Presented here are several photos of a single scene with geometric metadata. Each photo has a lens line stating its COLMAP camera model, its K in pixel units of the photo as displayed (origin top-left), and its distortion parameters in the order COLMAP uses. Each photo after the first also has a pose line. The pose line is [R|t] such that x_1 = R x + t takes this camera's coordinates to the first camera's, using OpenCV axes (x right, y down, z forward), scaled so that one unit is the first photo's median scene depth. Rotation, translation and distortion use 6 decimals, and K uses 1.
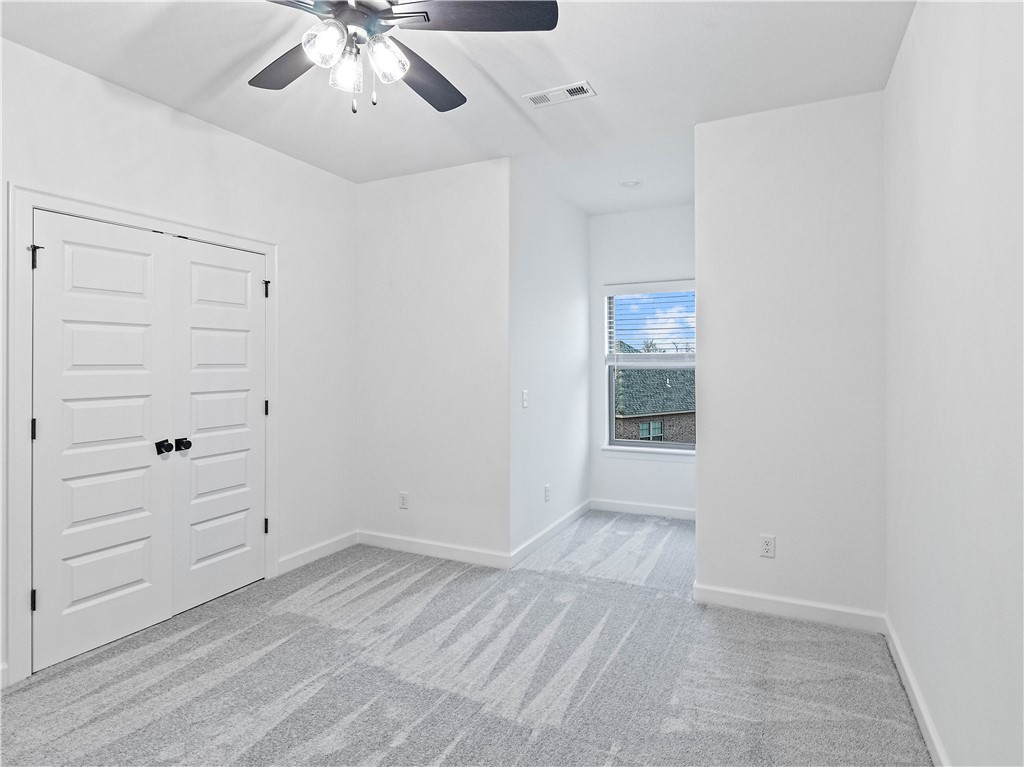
lens RADIAL K [[566.0, 0, 510.2], [0, 566.0, 359.9], [0, 0, 1]] dist [-0.008044, -0.000717]
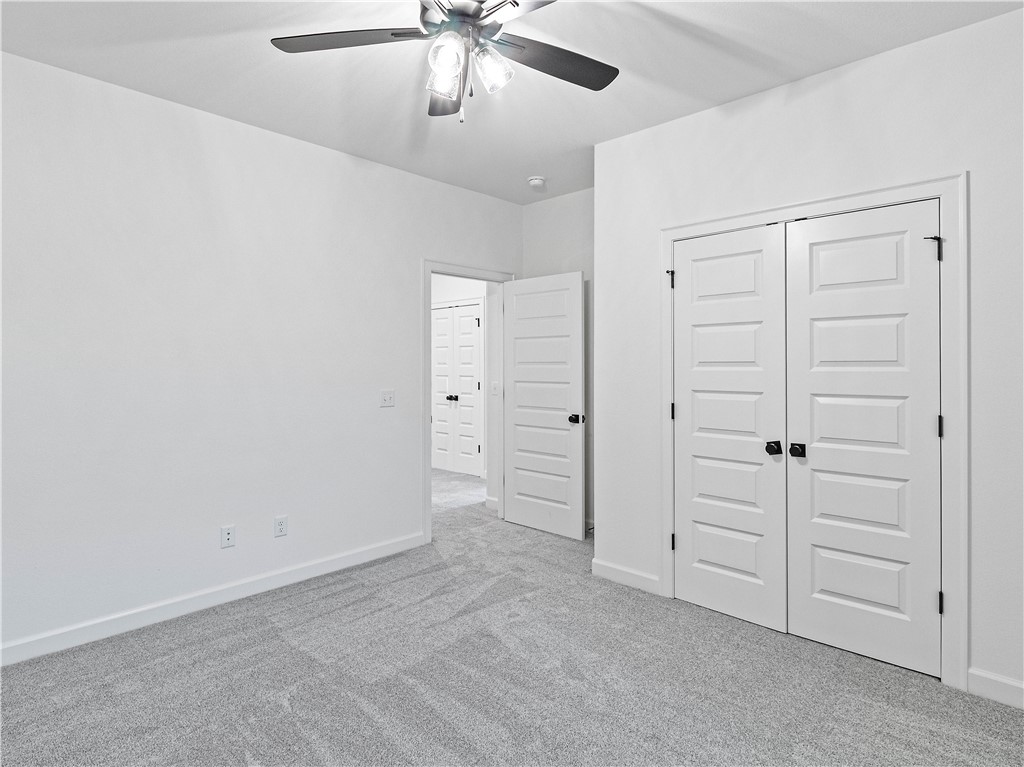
lens RADIAL K [[566.0, 0, 510.2], [0, 566.0, 359.9], [0, 0, 1]] dist [-0.008044, -0.000717]
pose [[-0.302710, 0.003114, -0.953077, 0.389054], [0.012066, 0.999927, -0.000566, 0.000181], [0.953006, -0.011671, -0.302726, 0.779889]]
